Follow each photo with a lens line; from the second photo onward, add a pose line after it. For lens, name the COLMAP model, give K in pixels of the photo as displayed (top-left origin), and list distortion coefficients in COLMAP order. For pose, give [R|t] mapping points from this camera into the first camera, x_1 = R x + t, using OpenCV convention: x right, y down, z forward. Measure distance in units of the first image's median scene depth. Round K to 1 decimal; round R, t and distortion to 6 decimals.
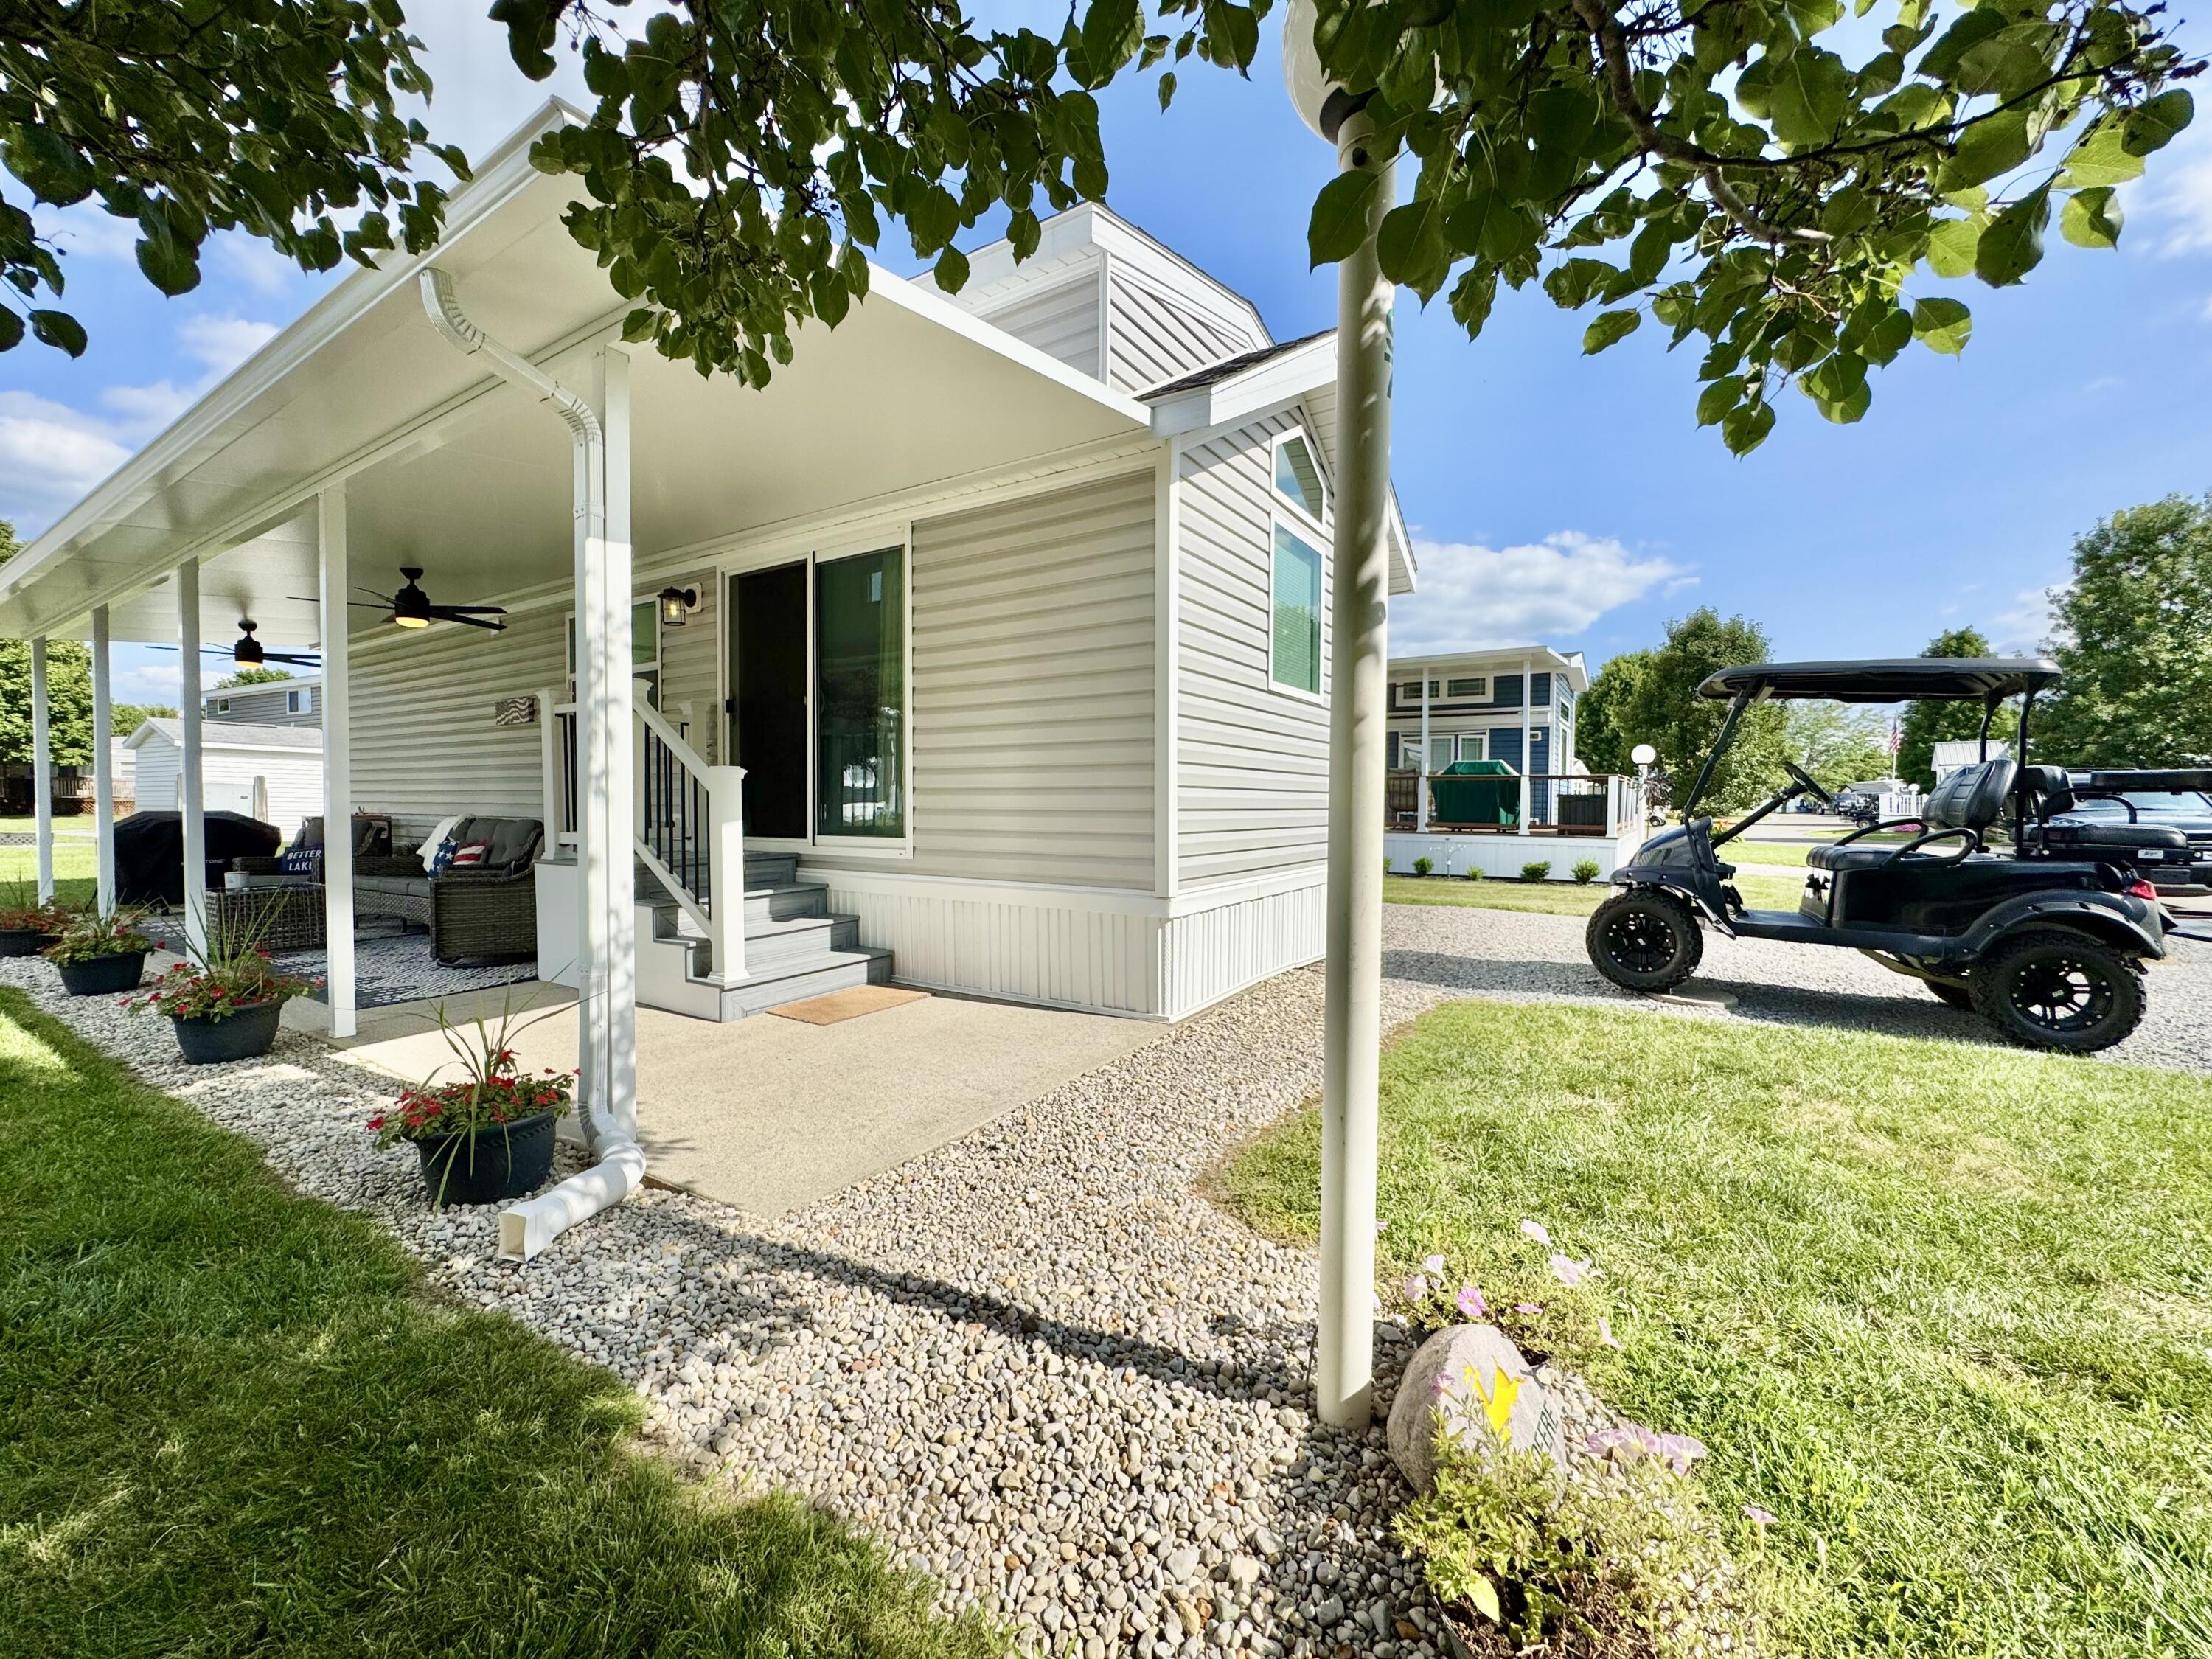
lens RADIAL K [[883.6, 0, 1111.3], [0, 883.6, 830.0], [0, 0, 1]] dist [-0.003235, 0.000335]
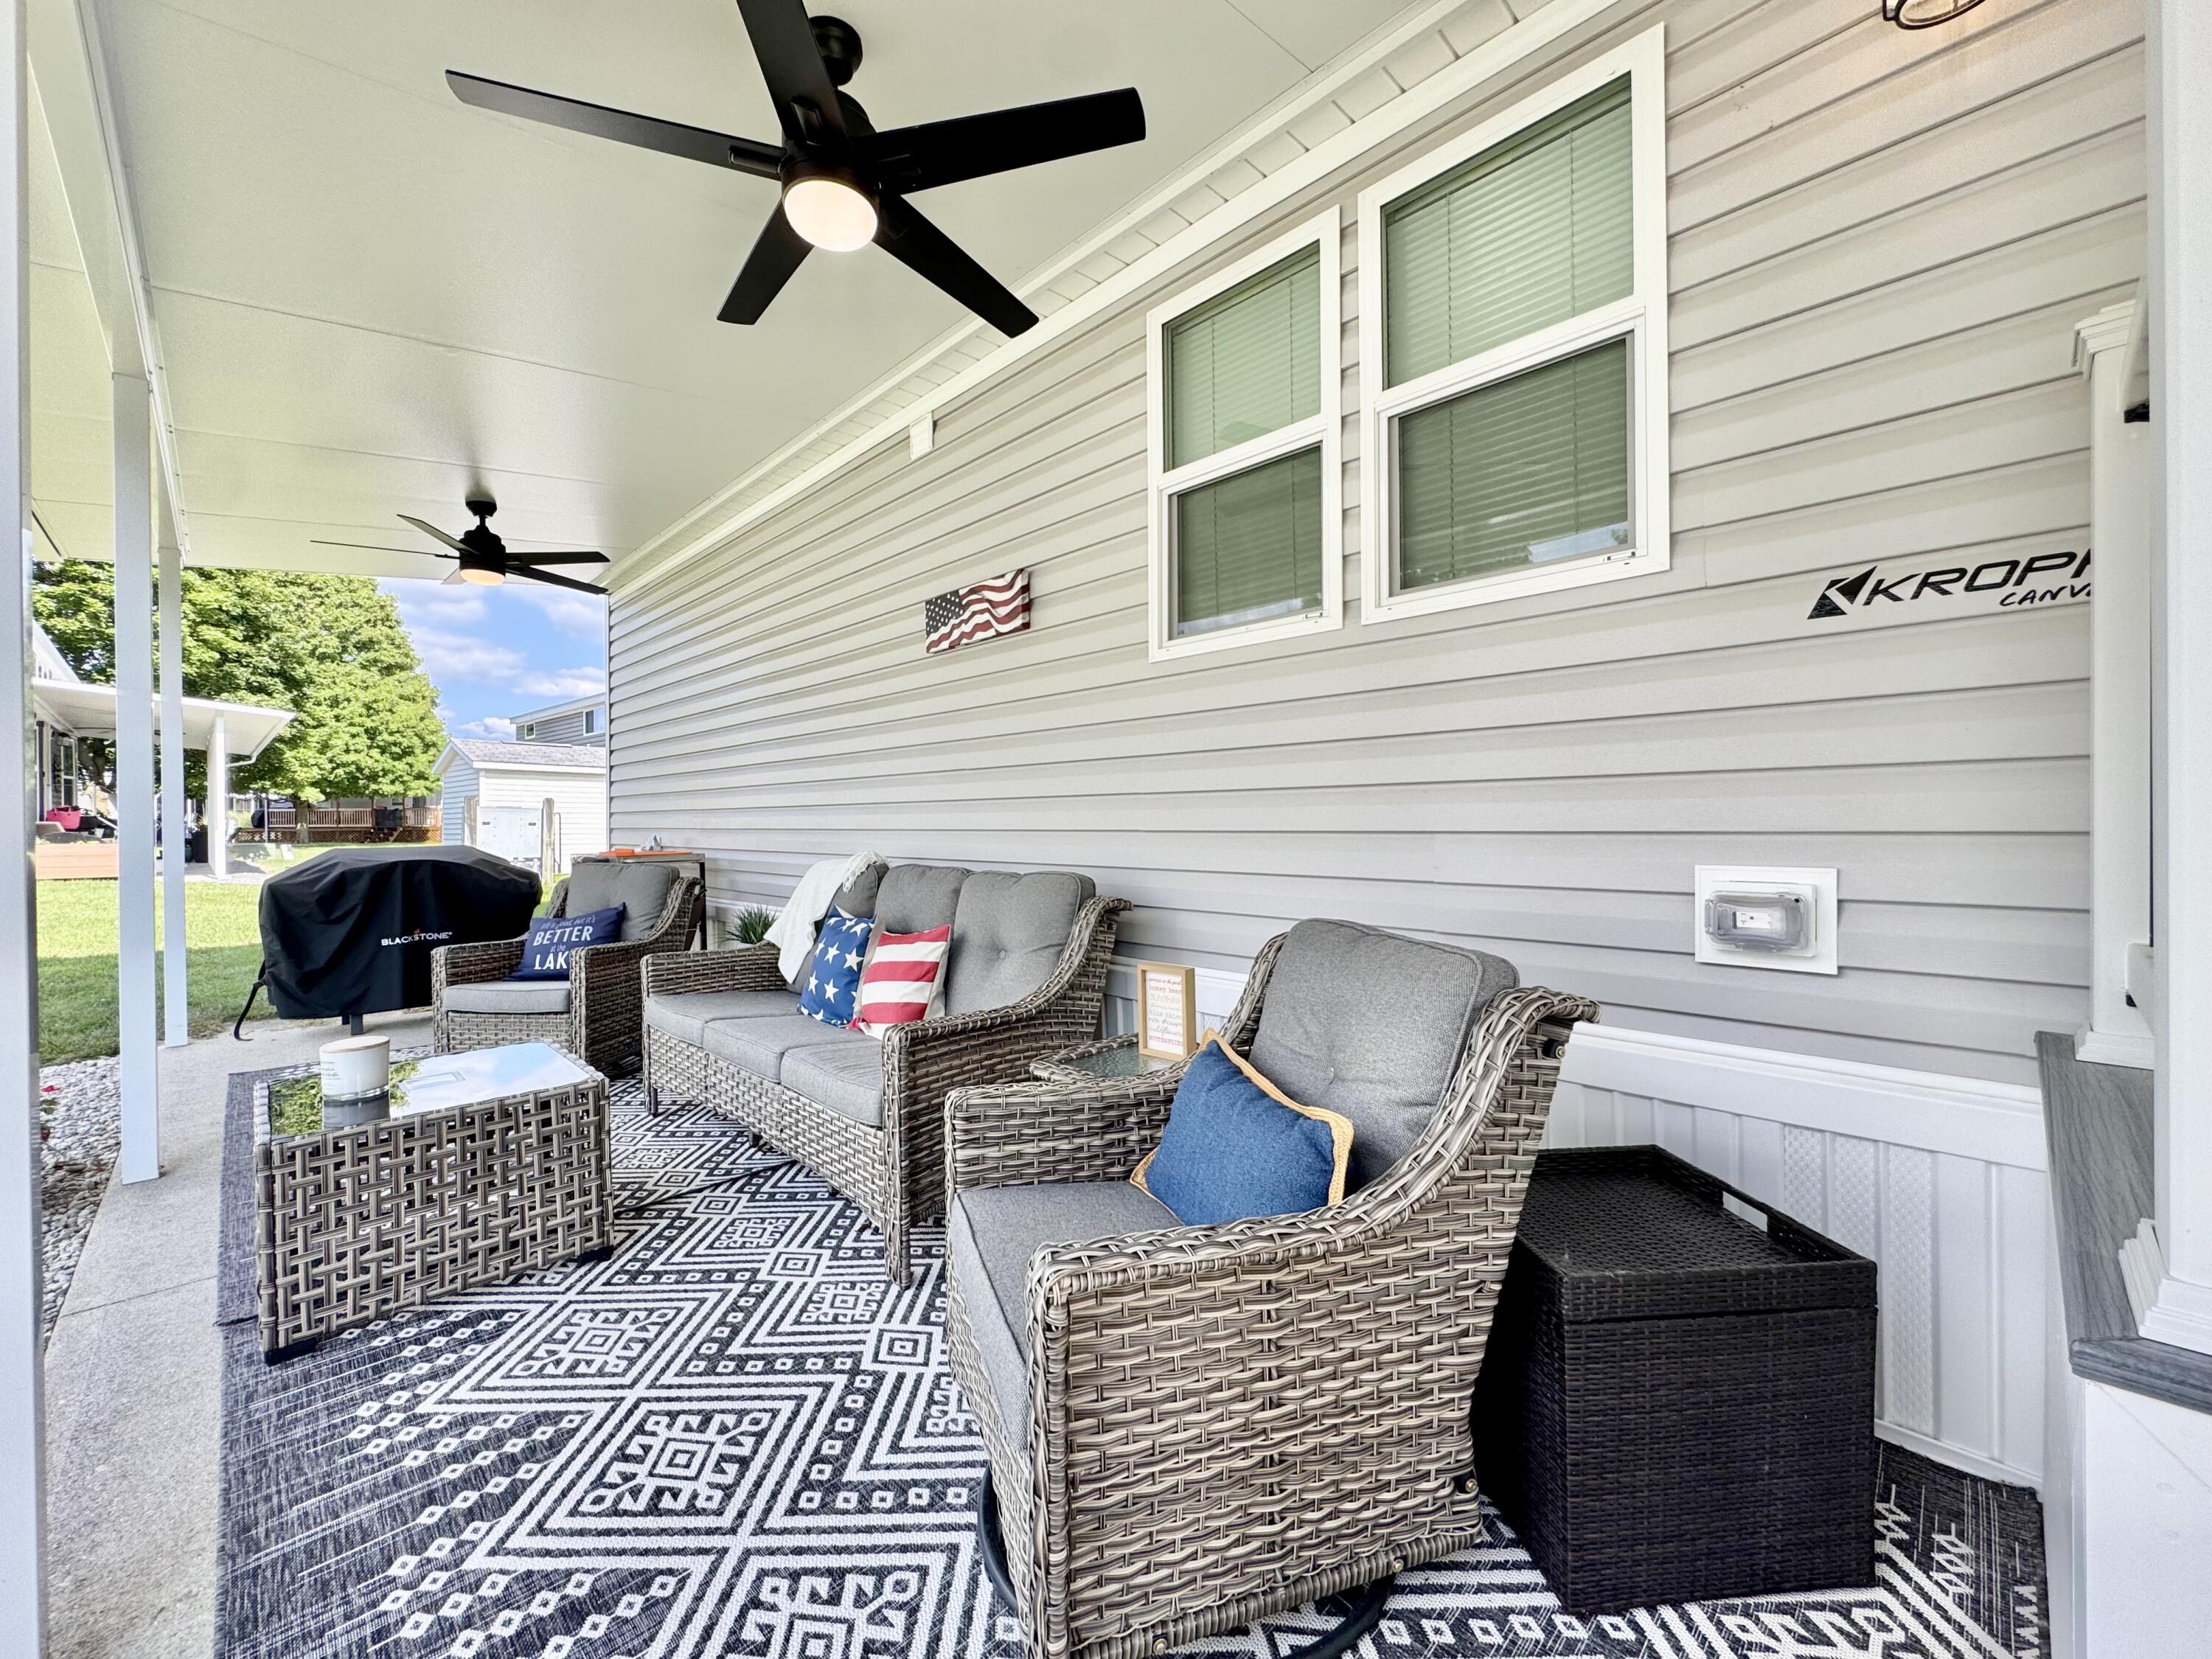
lens RADIAL K [[883.6, 0, 1113.6], [0, 883.6, 829.1], [0, 0, 1]] dist [-0.003235, 0.000335]
pose [[0.975829, -0.010639, -0.218275, -0.506555], [0.005933, 0.999736, -0.022207, -0.019667], [0.218454, 0.020376, 0.975635, 0.585370]]
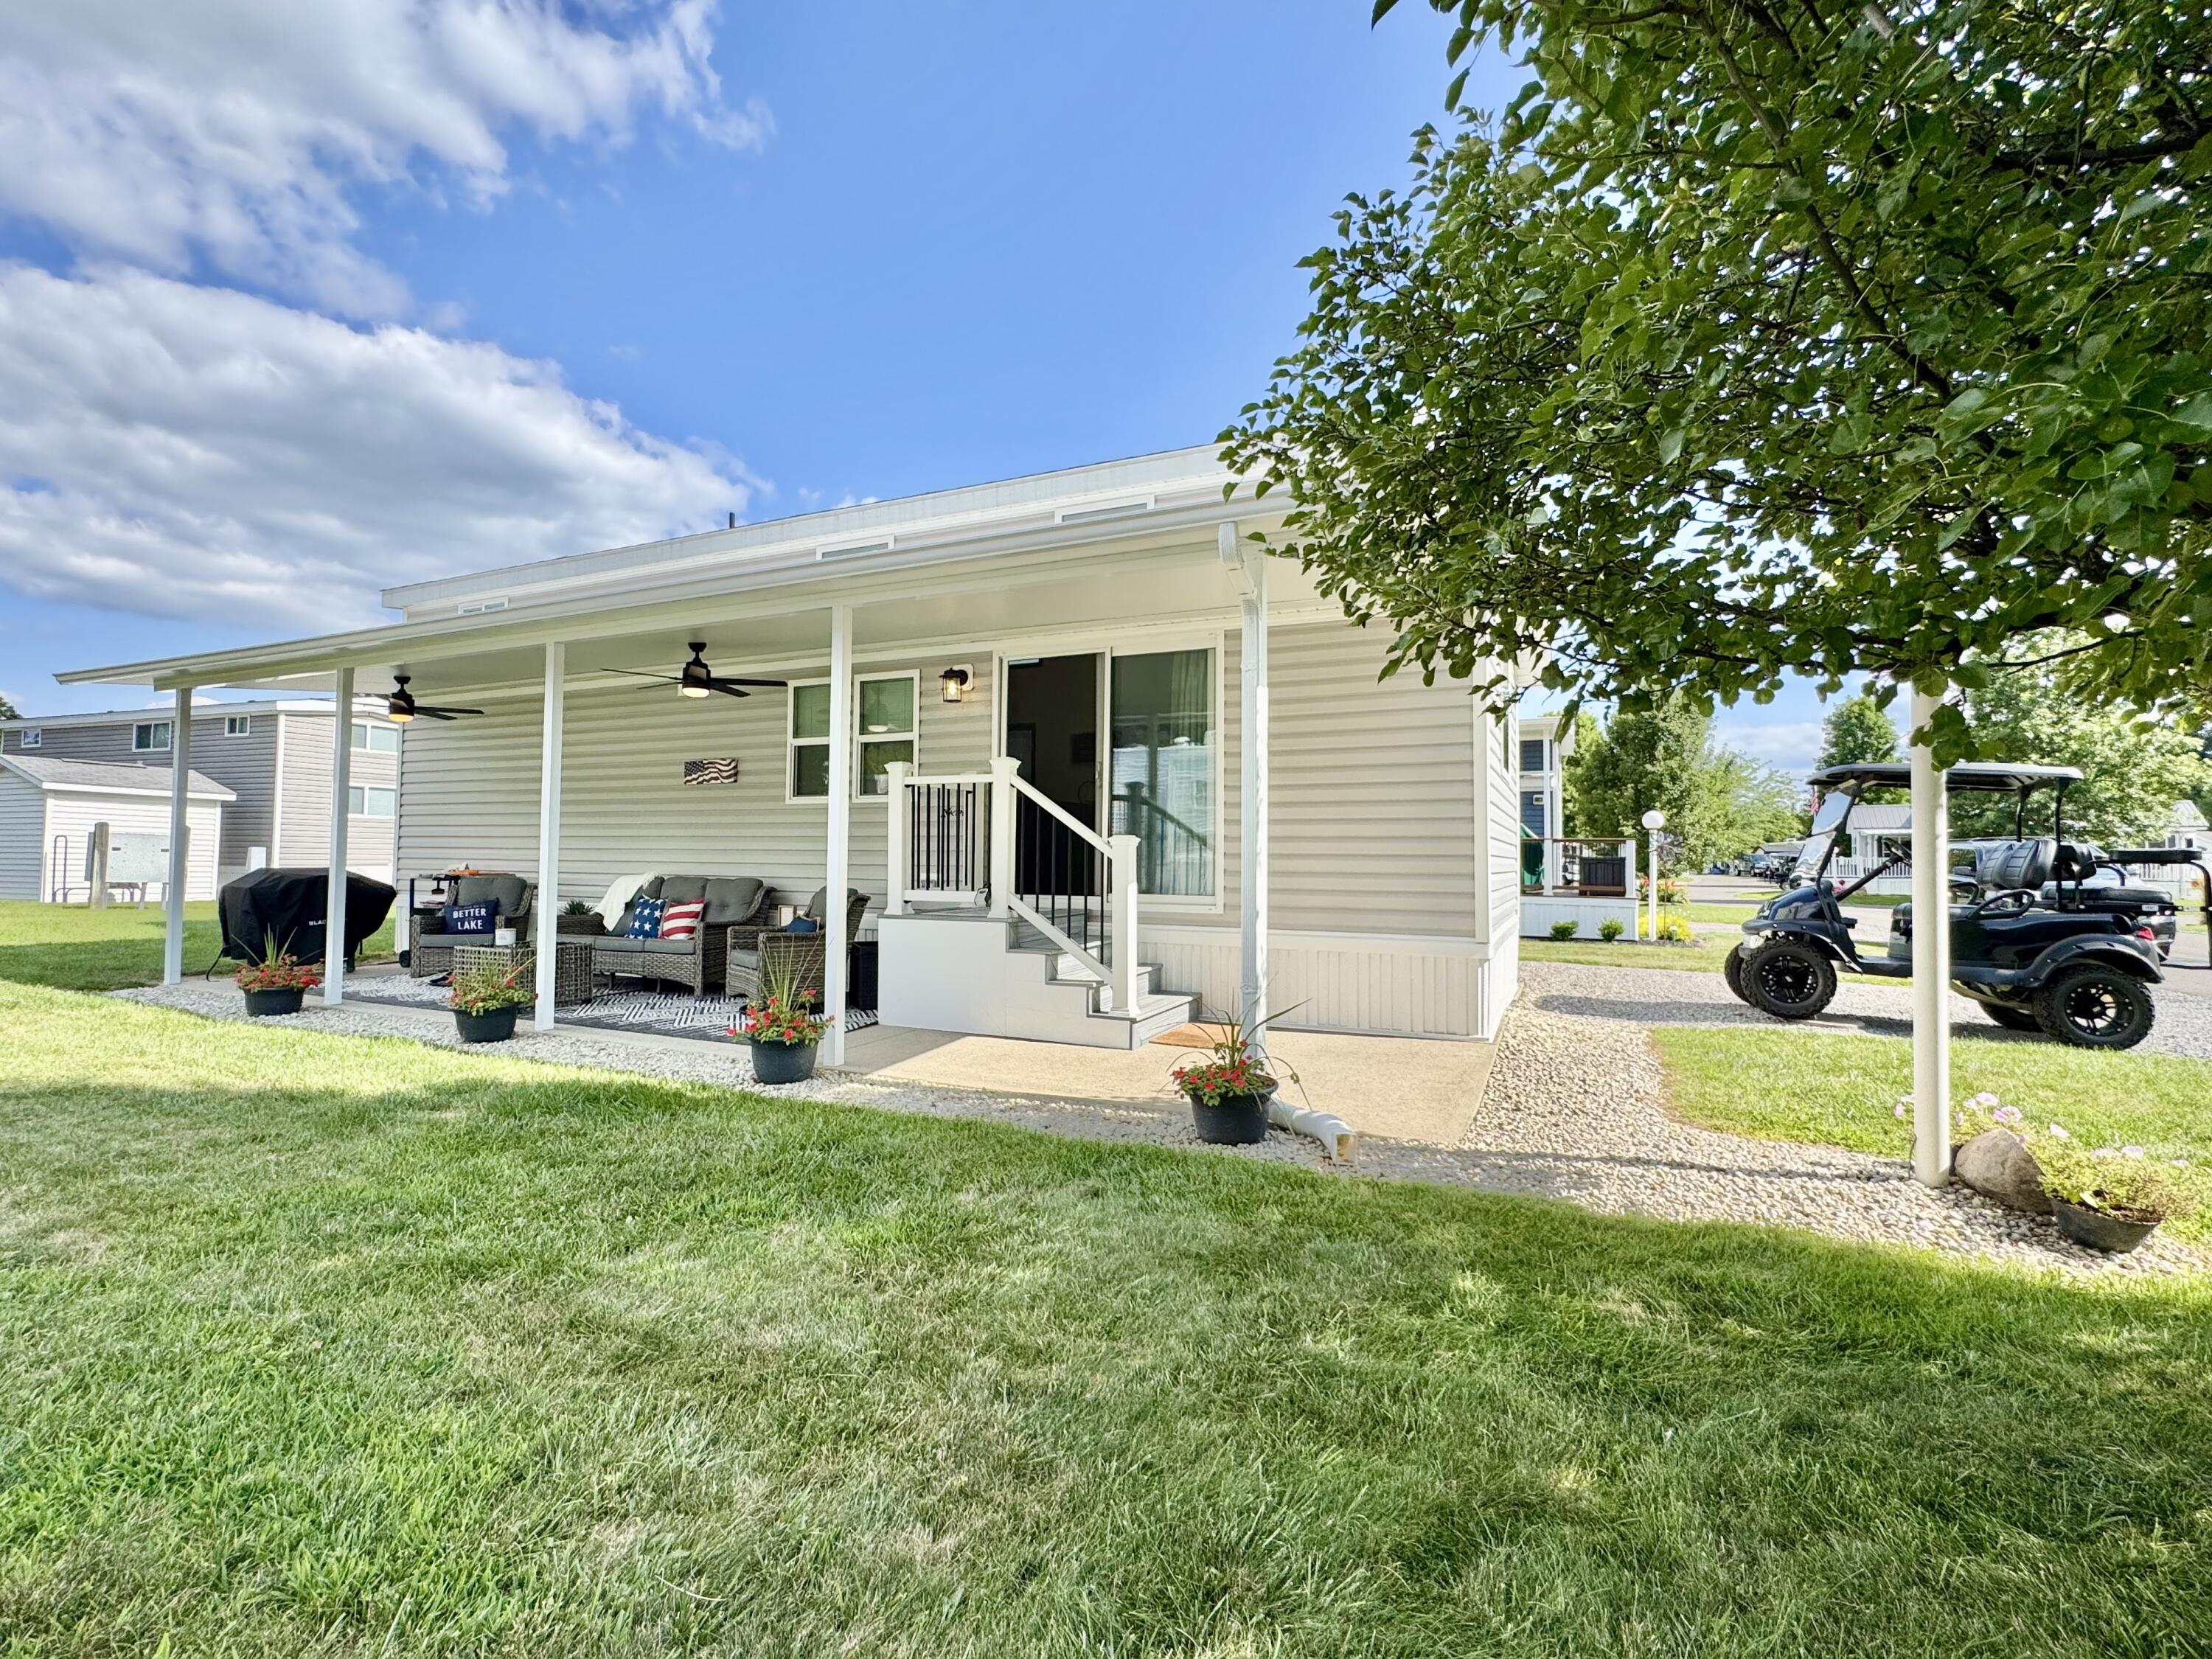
lens RADIAL K [[1002.6, 0, 1110.1], [0, 1002.6, 826.6], [0, 0, 1]] dist [-0.003536, -0.000593]
pose [[0.991621, 0.010473, 0.128755, -0.357994], [-0.002234, 0.997949, -0.063971, 0.001899], [-0.129161, 0.063147, 0.989611, -0.198485]]
